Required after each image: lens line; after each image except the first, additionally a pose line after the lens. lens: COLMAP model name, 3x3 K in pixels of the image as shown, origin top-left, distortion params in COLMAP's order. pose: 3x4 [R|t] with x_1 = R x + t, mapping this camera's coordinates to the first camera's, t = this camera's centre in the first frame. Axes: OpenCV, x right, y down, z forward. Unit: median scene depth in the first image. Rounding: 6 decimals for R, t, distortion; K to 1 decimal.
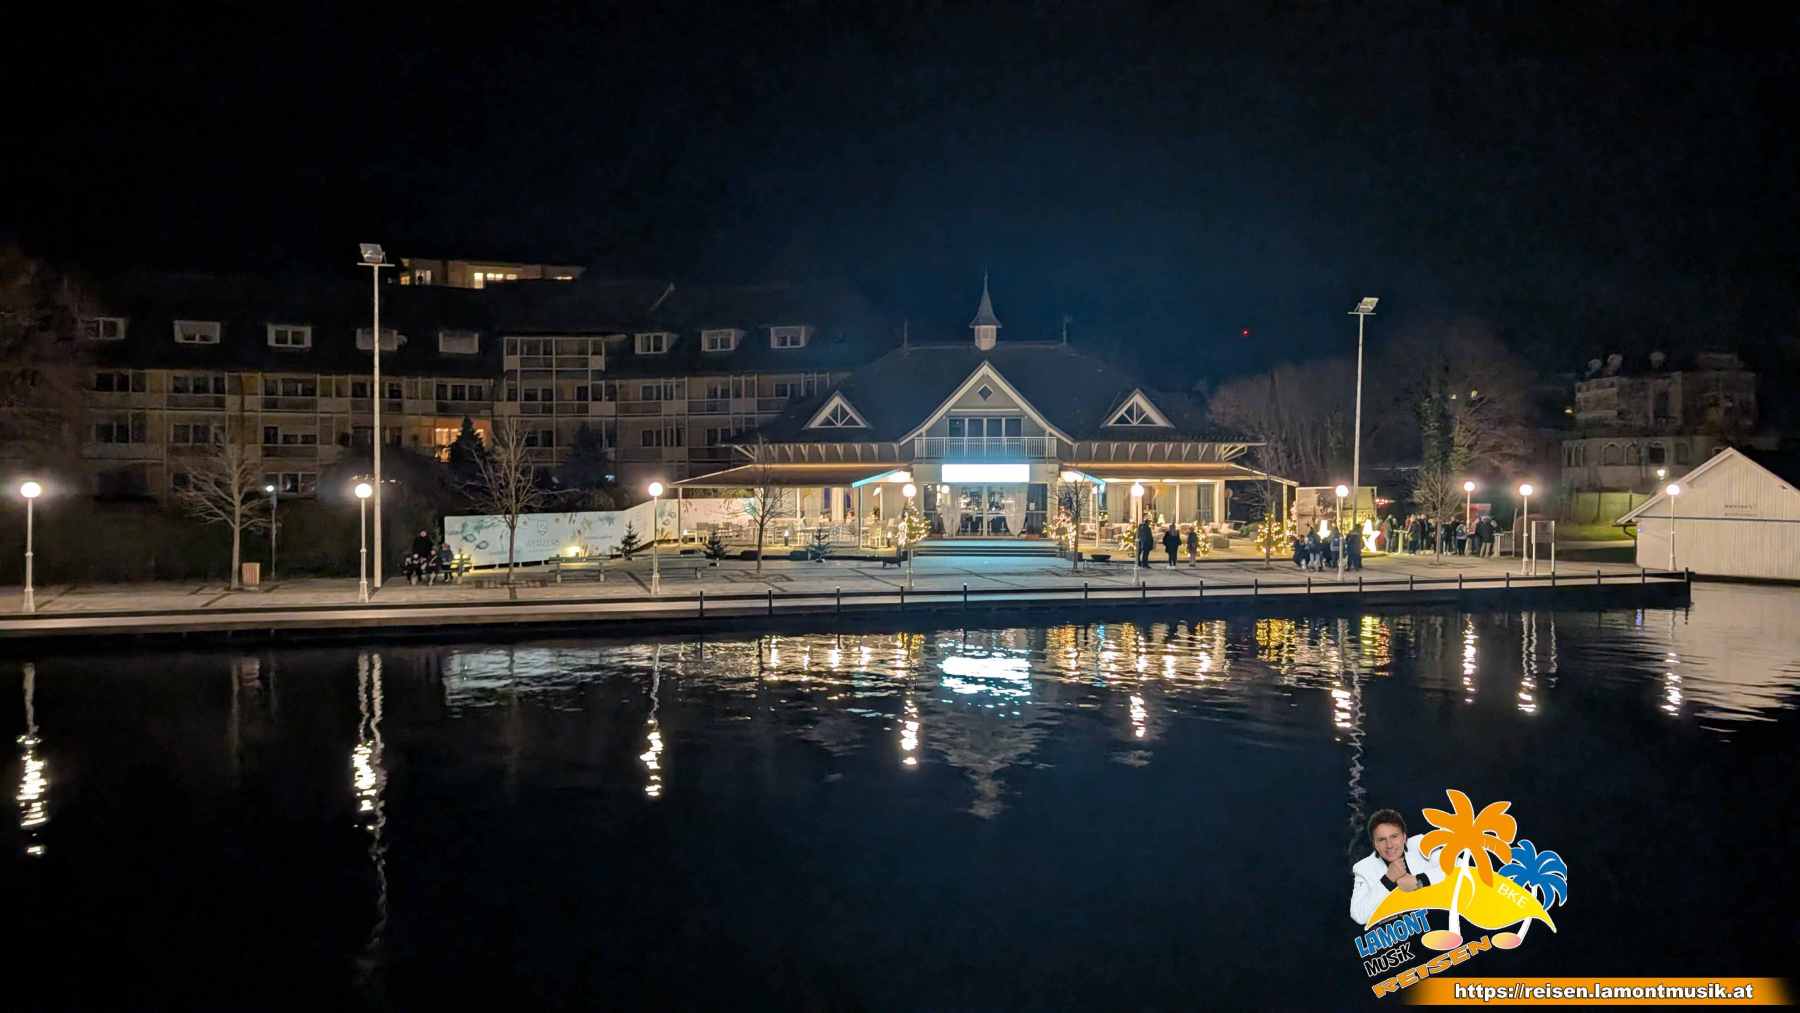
lens RADIAL K [[1304.0, 0, 900.0], [0, 1304.0, 506.5], [0, 0, 1]] dist [0.028997, -0.002846]
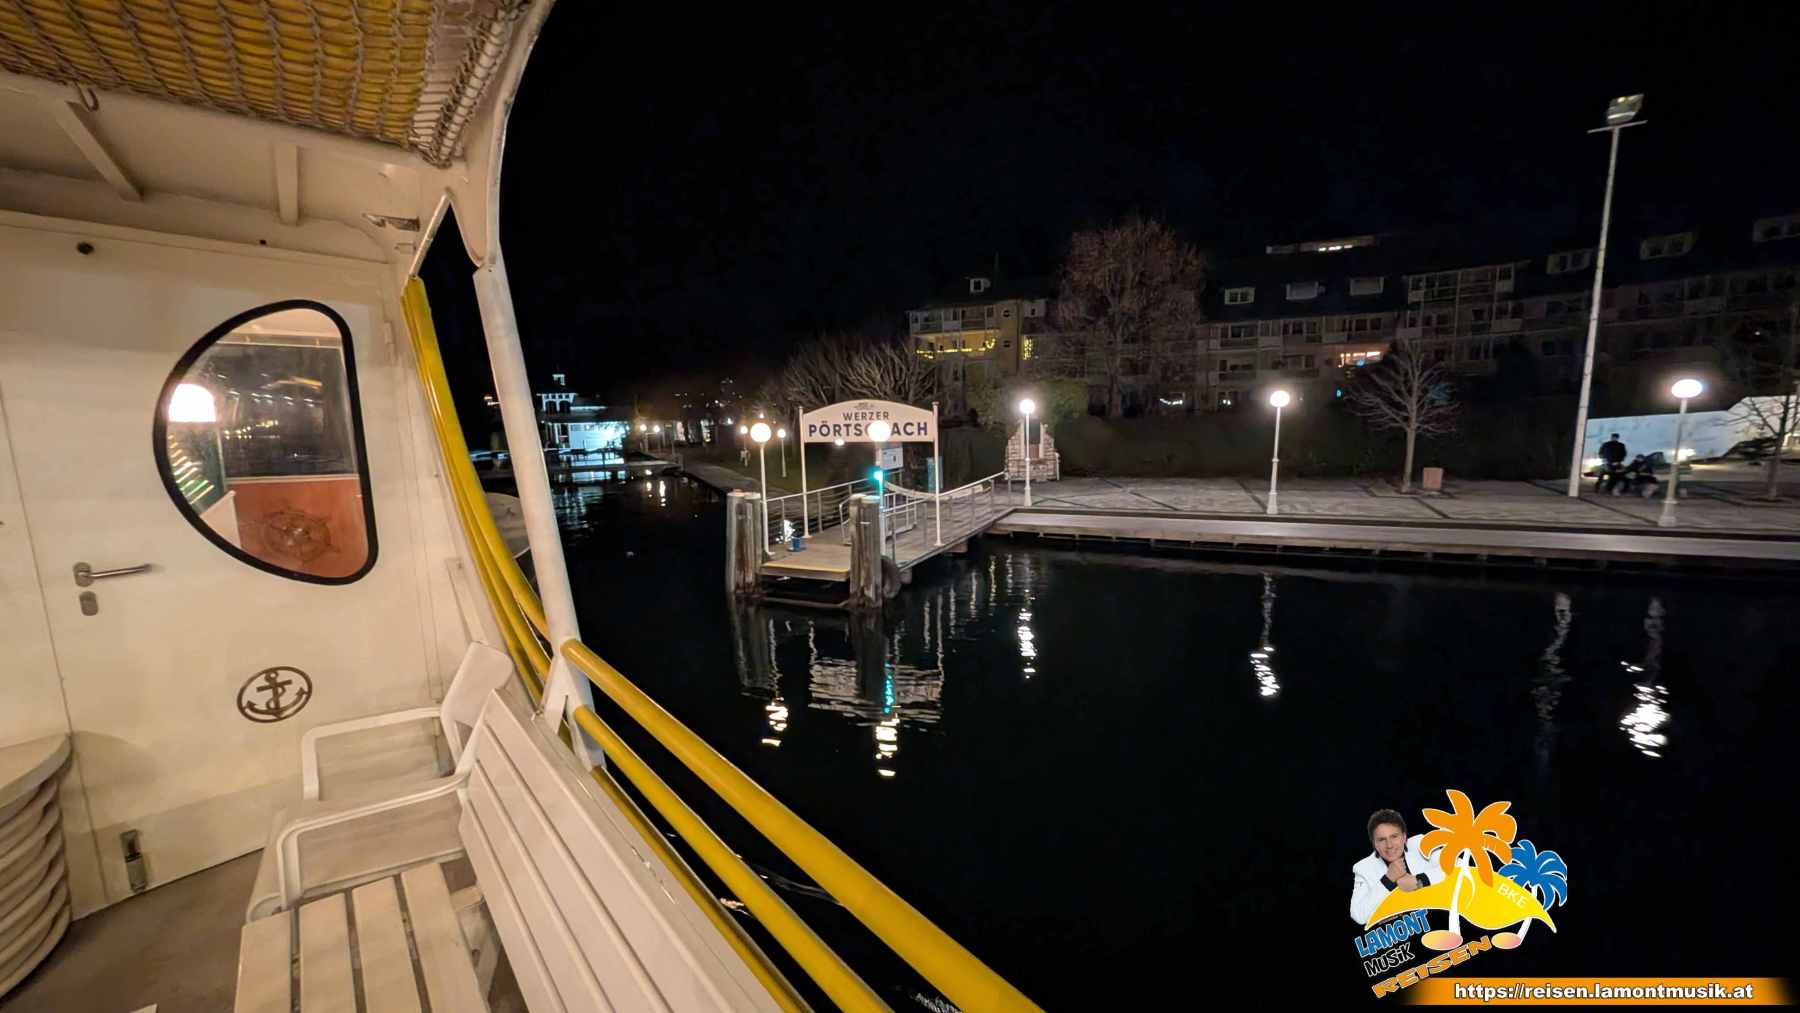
lens RADIAL K [[677.6, 0, 908.8], [0, 677.6, 509.1], [0, 0, 1]] dist [0.012986, 0.000159]
pose [[0.743367, 0.077936, -0.664328, -0.275214], [0.016070, 0.990821, 0.134221, -0.001946], [0.668691, -0.110451, 0.735291, 0.209696]]
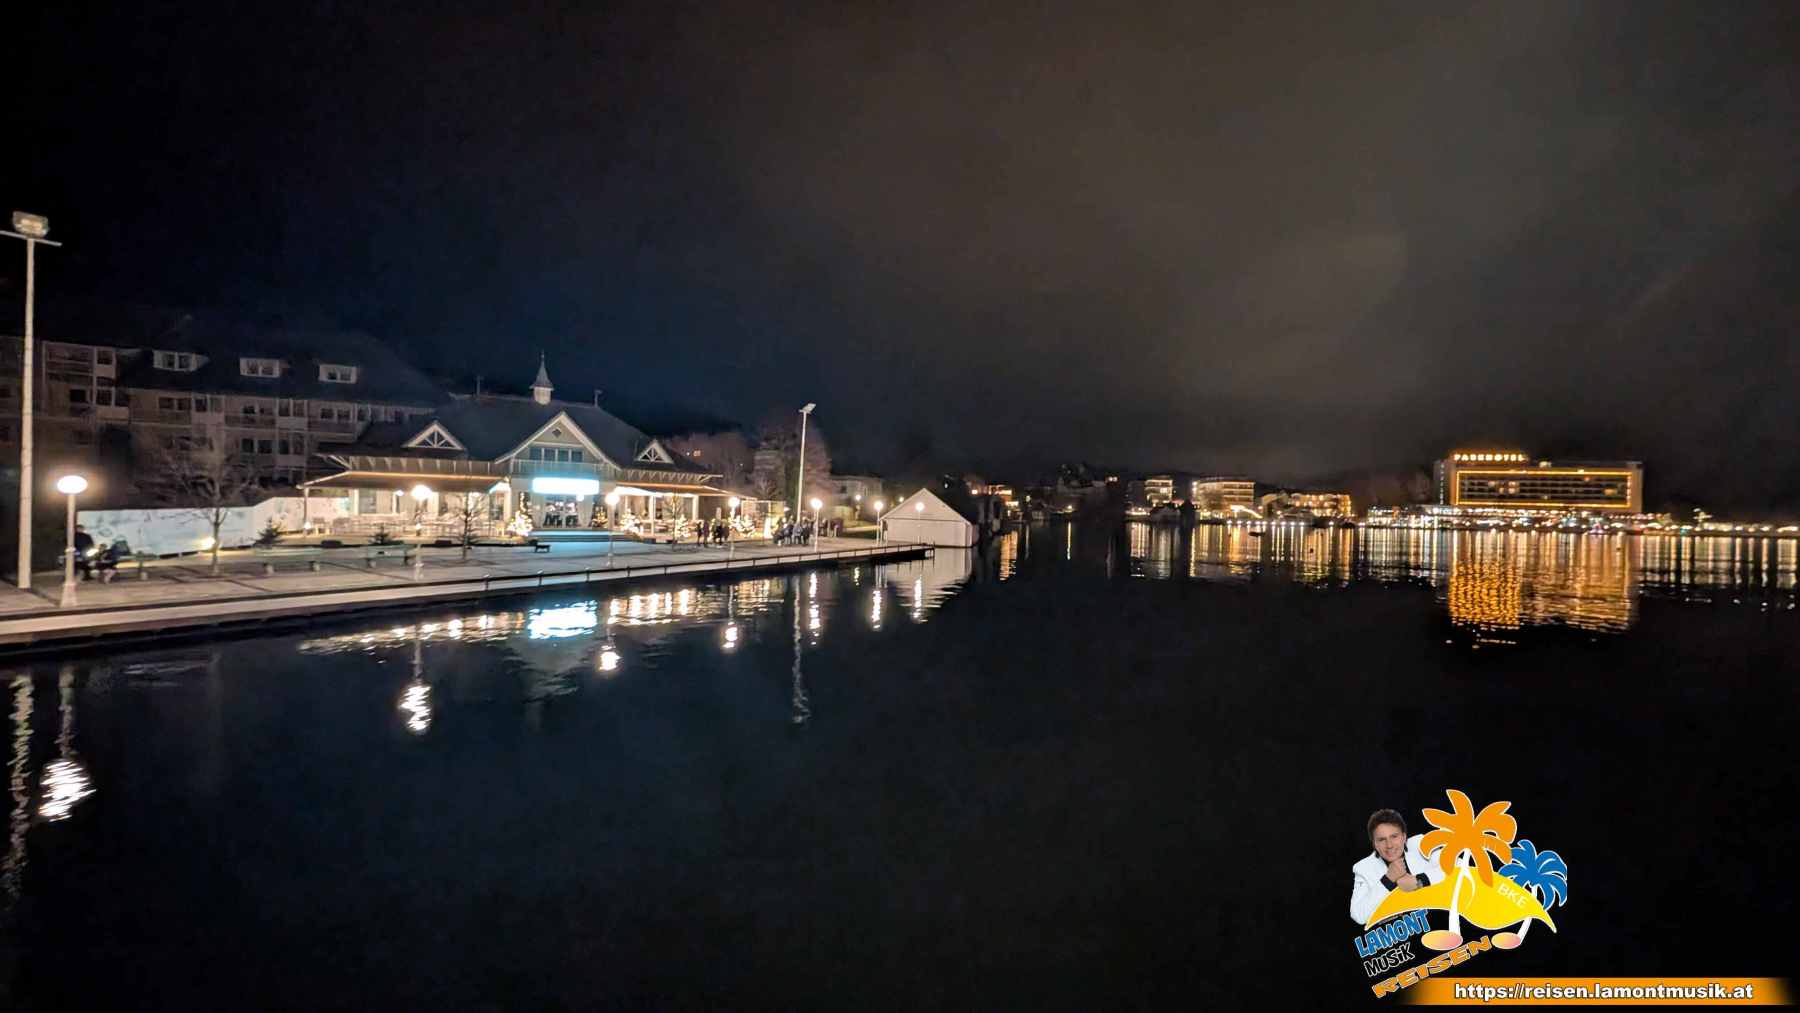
lens RADIAL K [[679.0, 0, 909.5], [0, 679.0, 506.7], [0, 0, 1]] dist [0.000233, 0.000488]
pose [[0.721774, 0.019184, 0.691863, -0.182799], [-0.017315, 0.999803, -0.009658, -0.001031], [-0.691913, -0.005009, 0.721964, 0.147655]]
